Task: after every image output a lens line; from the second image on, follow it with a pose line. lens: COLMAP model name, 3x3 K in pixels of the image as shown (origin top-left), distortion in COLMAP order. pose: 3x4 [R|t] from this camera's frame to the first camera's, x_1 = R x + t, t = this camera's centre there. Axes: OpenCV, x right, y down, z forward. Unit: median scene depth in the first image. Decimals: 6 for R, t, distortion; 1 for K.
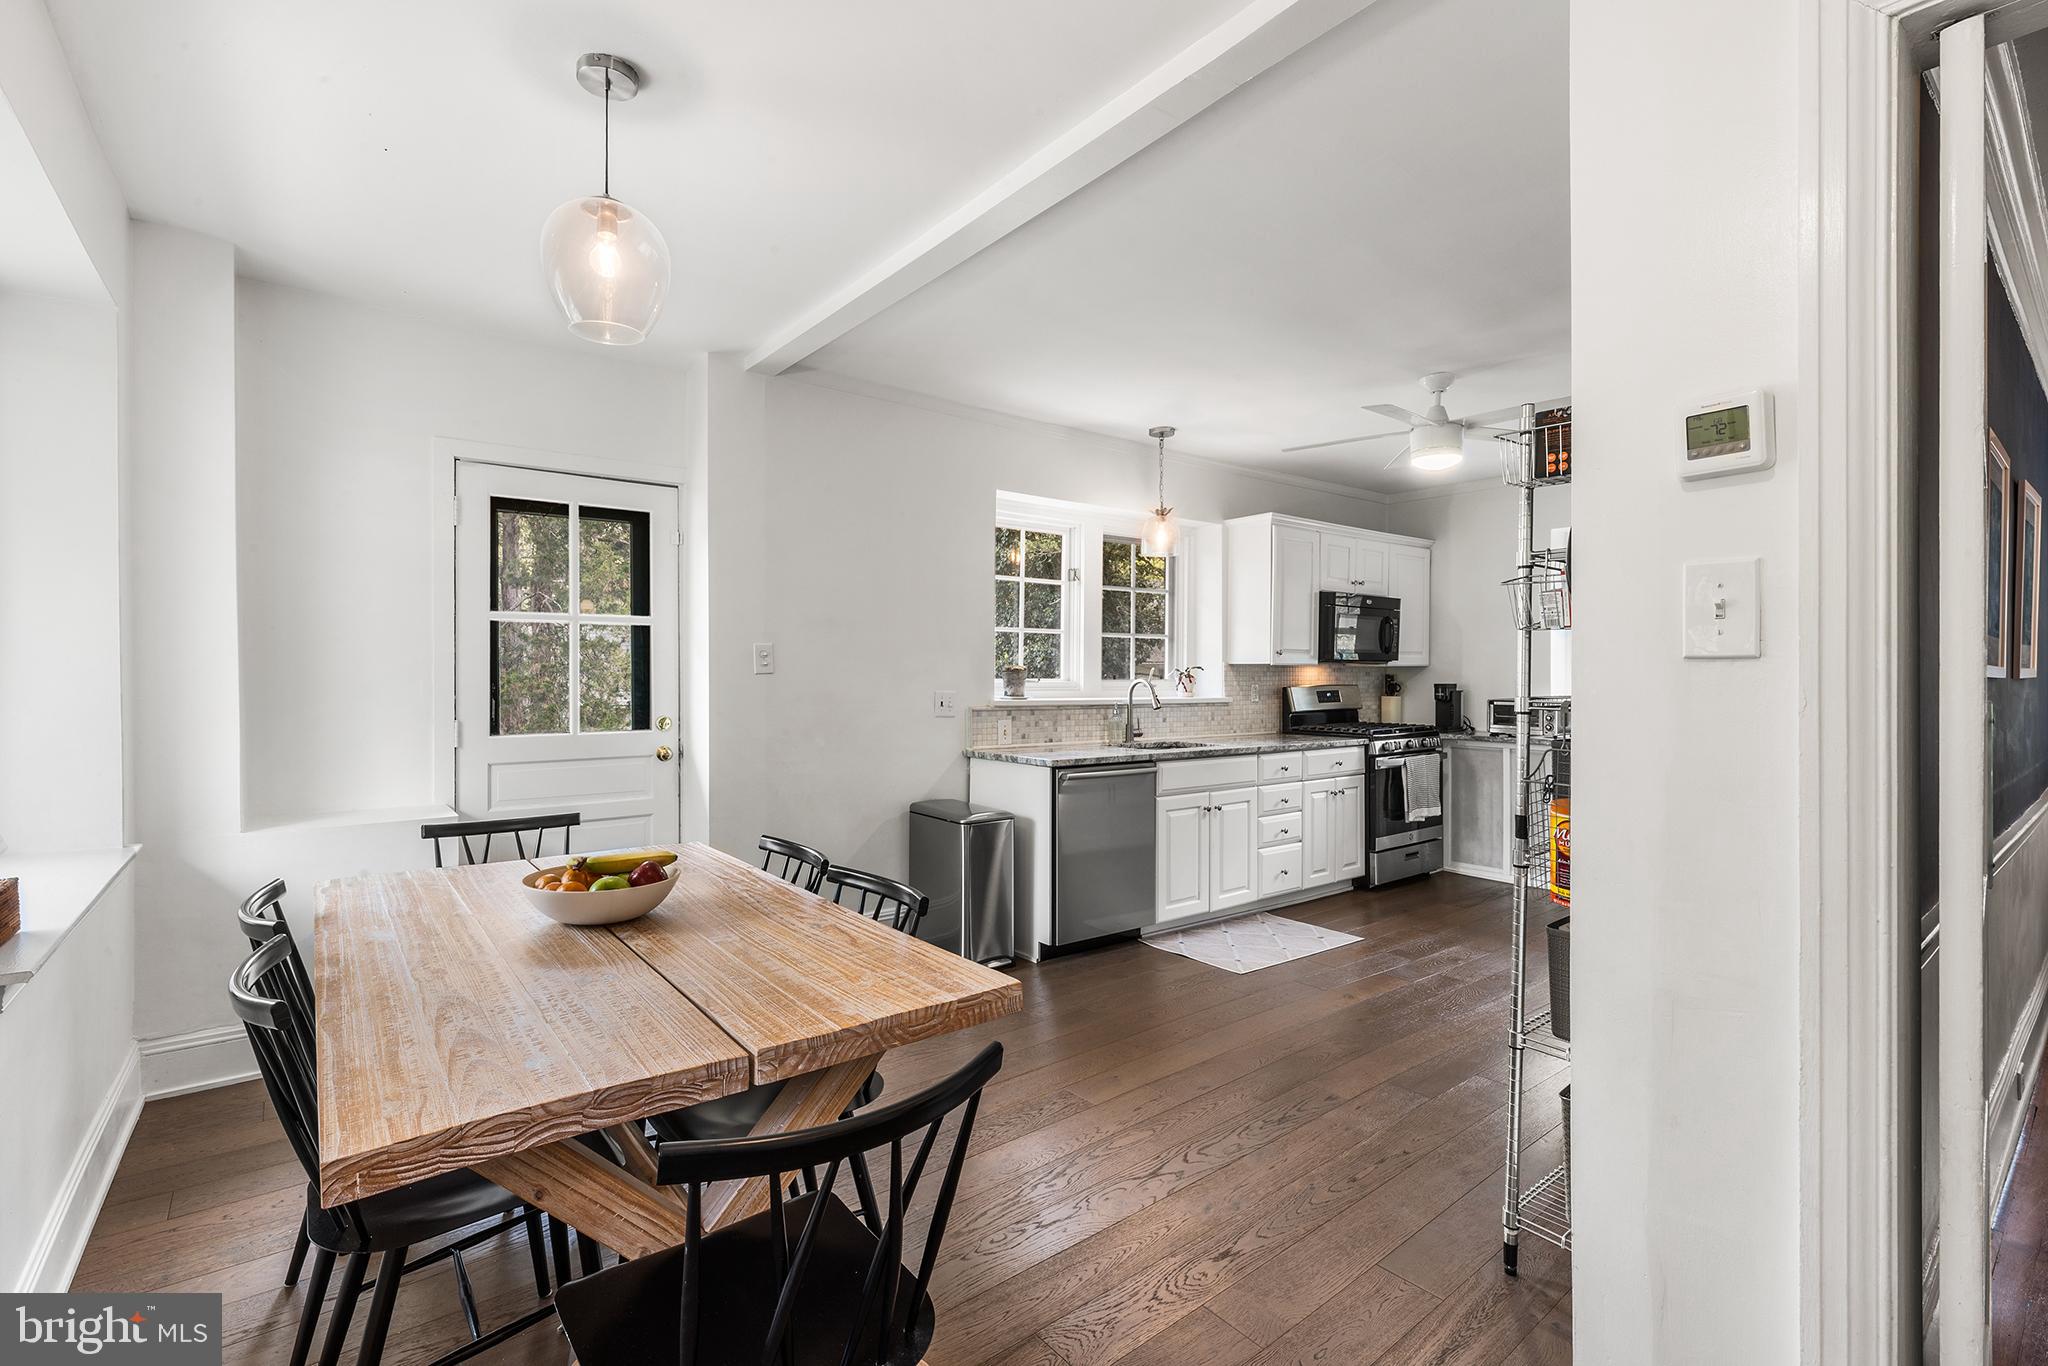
lens RADIAL K [[919.8, 0, 1029.1], [0, 919.8, 672.1], [0, 0, 1]] dist [0.002491, -0.000117]
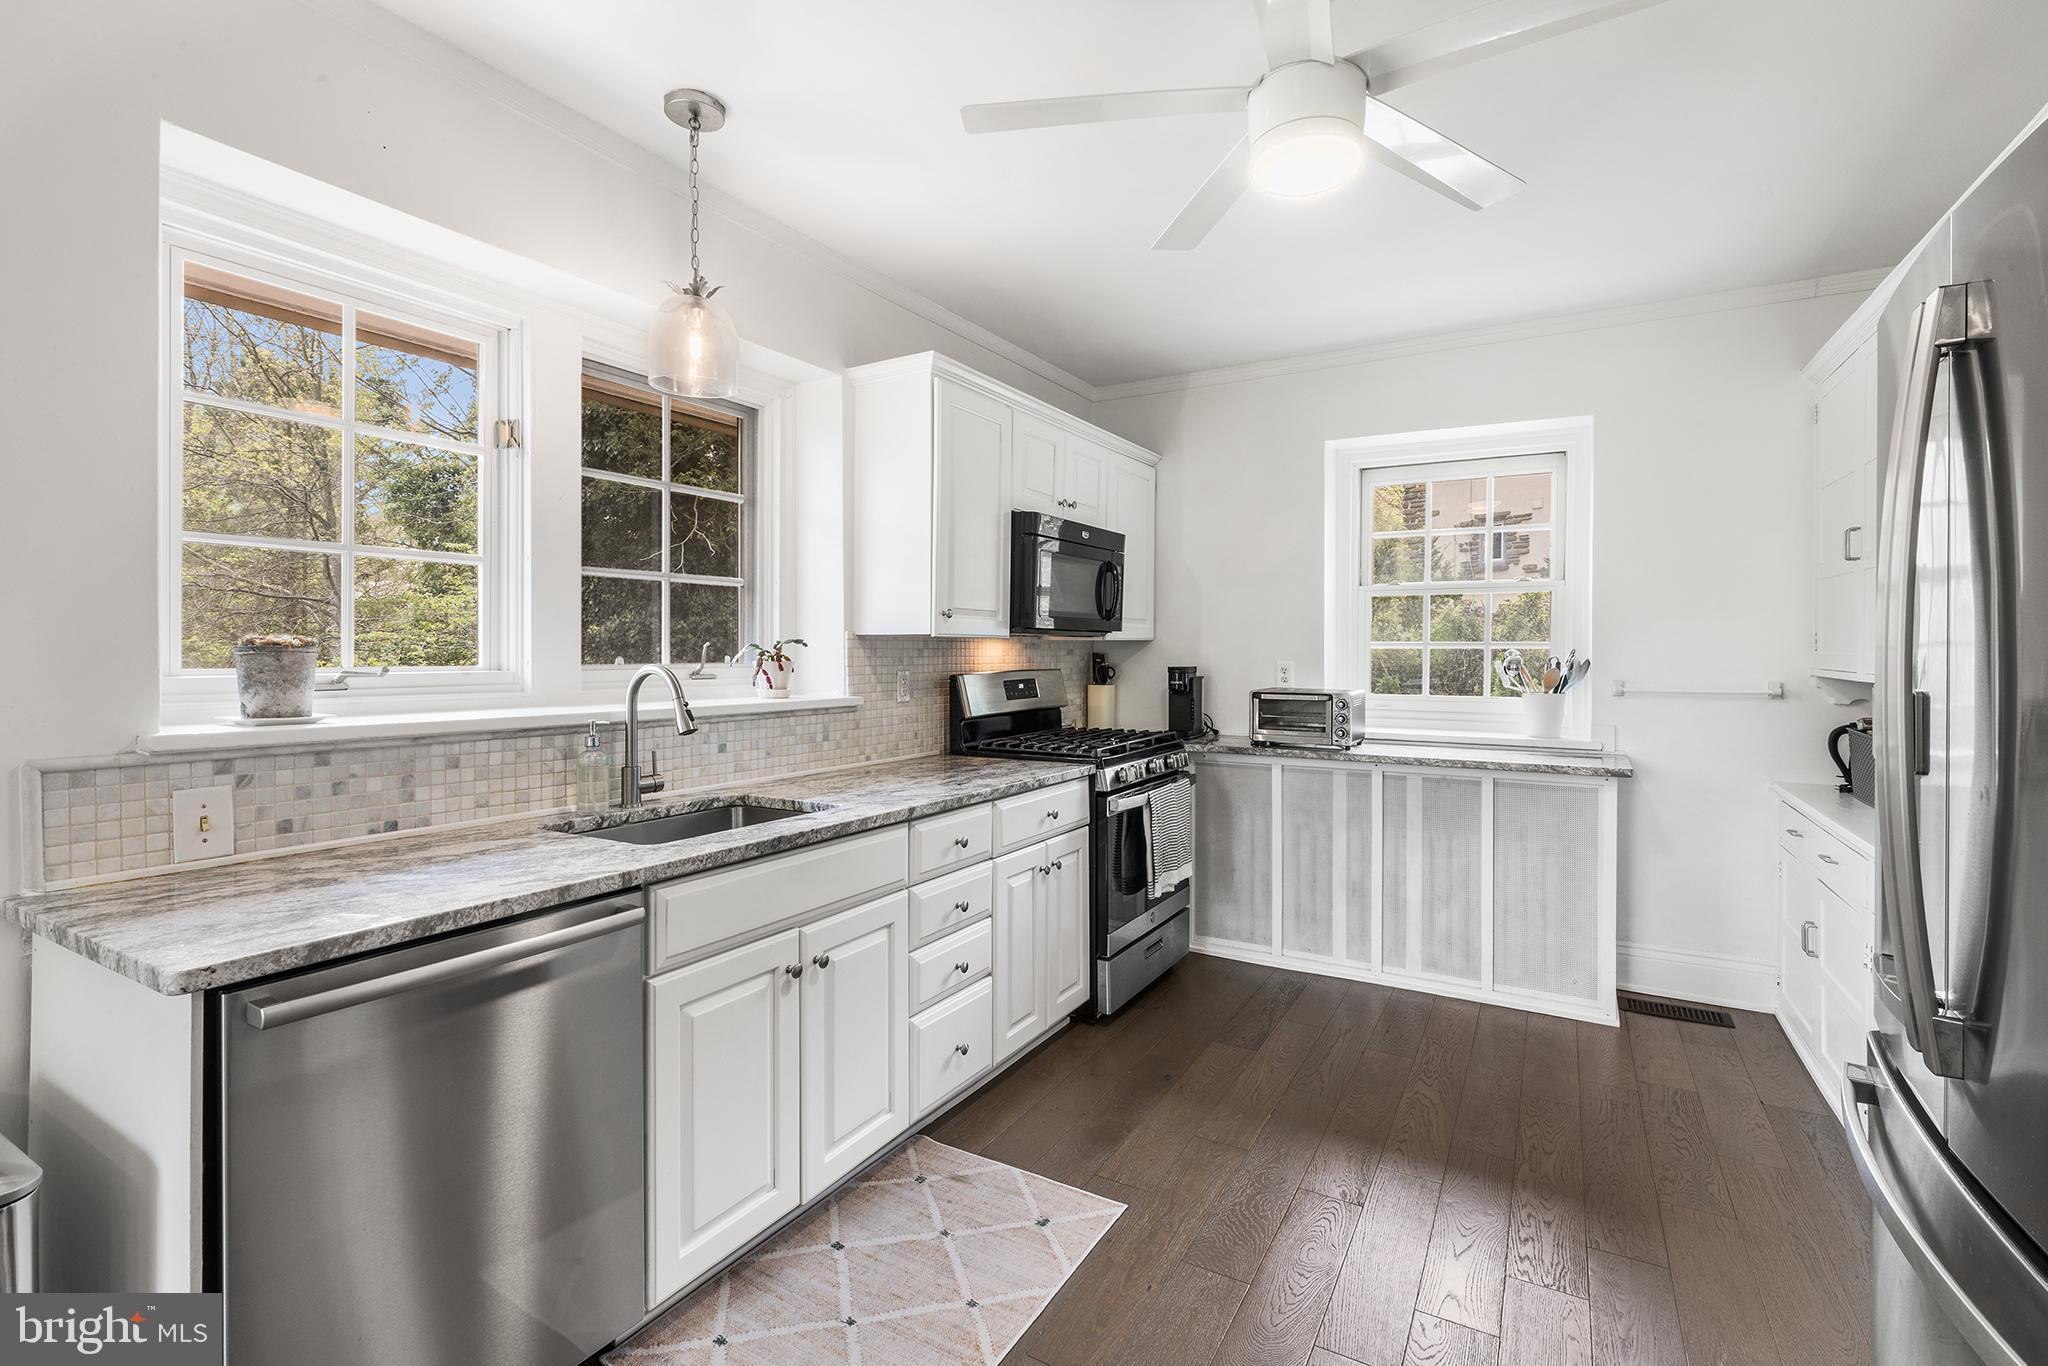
lens RADIAL K [[927.7, 0, 1028.1], [0, 927.7, 656.9], [0, 0, 1]] dist [0.002473, 0.000489]
pose [[0.931344, -0.004452, 0.364112, 0.114327], [0.001197, 0.999957, 0.009165, -0.000826], [-0.364138, -0.008100, 0.931310, 0.461580]]
